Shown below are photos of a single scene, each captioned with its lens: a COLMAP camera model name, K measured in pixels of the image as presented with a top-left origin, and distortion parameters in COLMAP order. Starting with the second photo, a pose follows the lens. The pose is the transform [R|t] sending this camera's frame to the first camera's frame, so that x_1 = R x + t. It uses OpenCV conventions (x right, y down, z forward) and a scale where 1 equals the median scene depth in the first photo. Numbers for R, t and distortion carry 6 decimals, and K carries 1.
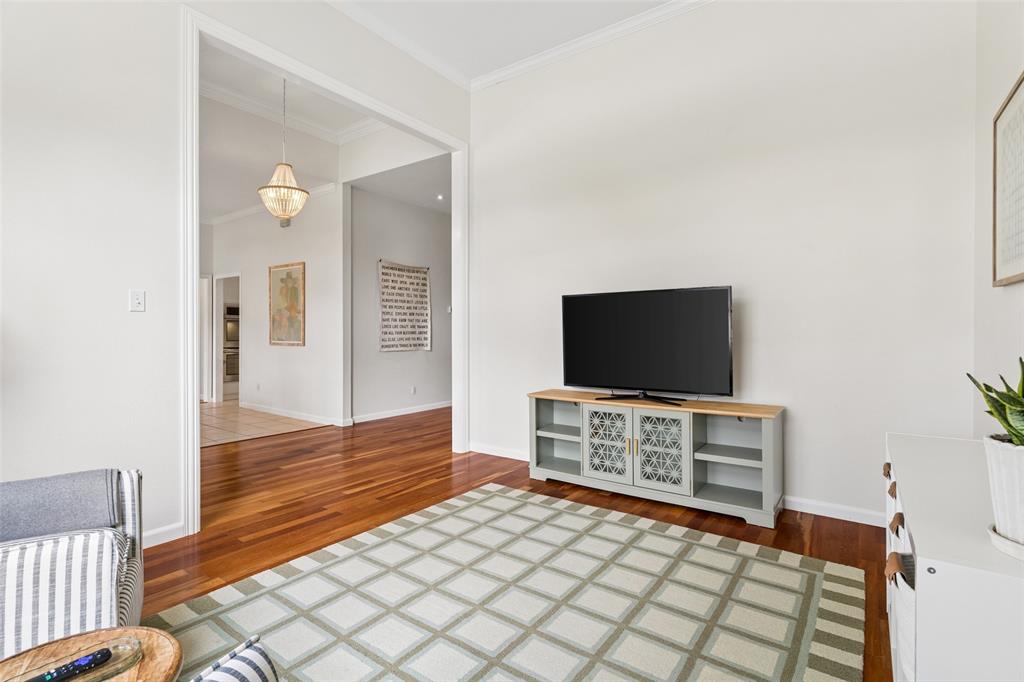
lens RADIAL K [[487.3, 0, 505.3], [0, 487.3, 334.3], [0, 0, 1]] dist [0.002264, -0.000090]
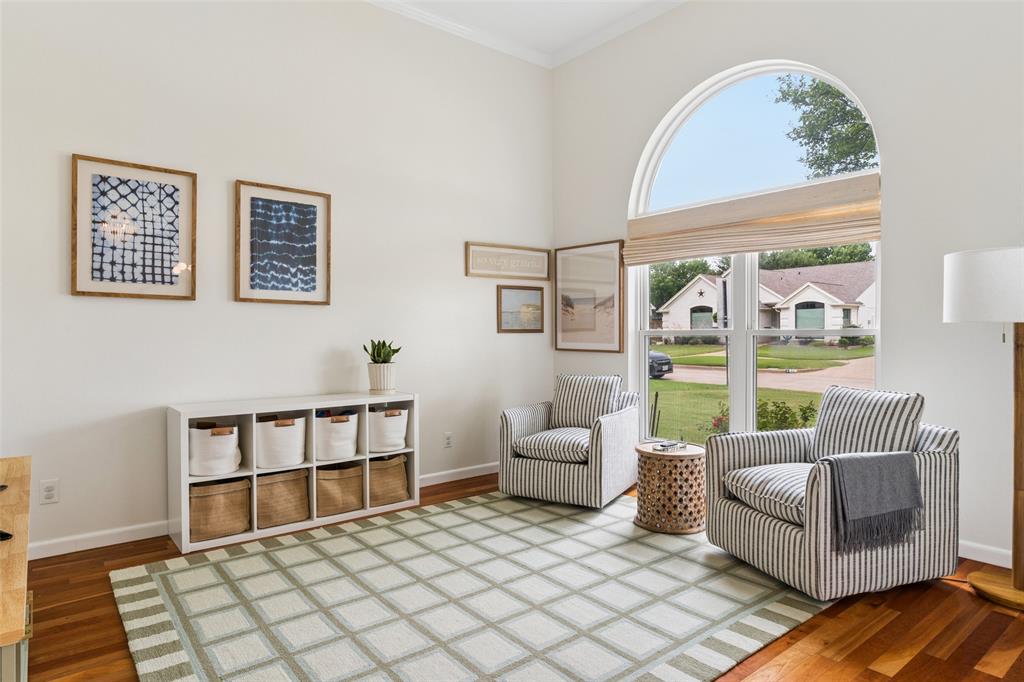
lens RADIAL K [[598.2, 0, 512.0], [0, 598.2, 341.0], [0, 0, 1]] dist [0.000699, 0.000789]
pose [[-0.968790, -0.000949, 0.247880, -0.354060], [0.002916, 0.999880, 0.015225, -0.003709], [-0.247865, 0.015473, -0.968671, 1.932619]]
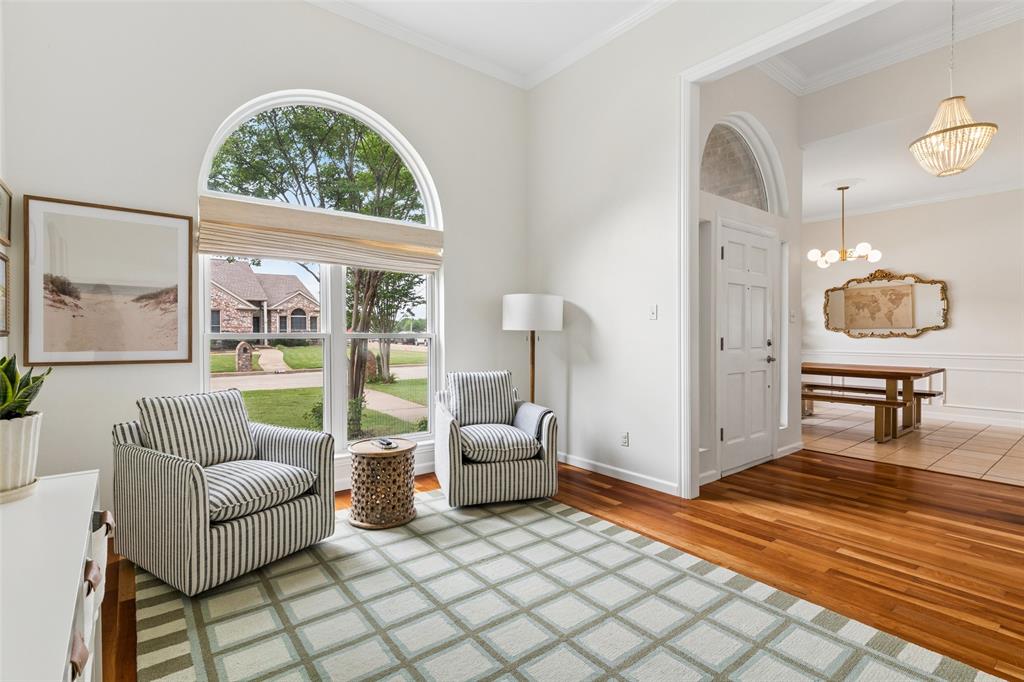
lens RADIAL K [[487.3, 0, 505.3], [0, 487.3, 334.3], [0, 0, 1]] dist [0.002264, -0.000090]
pose [[-0.269161, 0.001953, -0.963093, 0.785484], [-0.002178, 0.999994, 0.002637, -0.009629], [0.963093, 0.002808, -0.269155, 1.047727]]
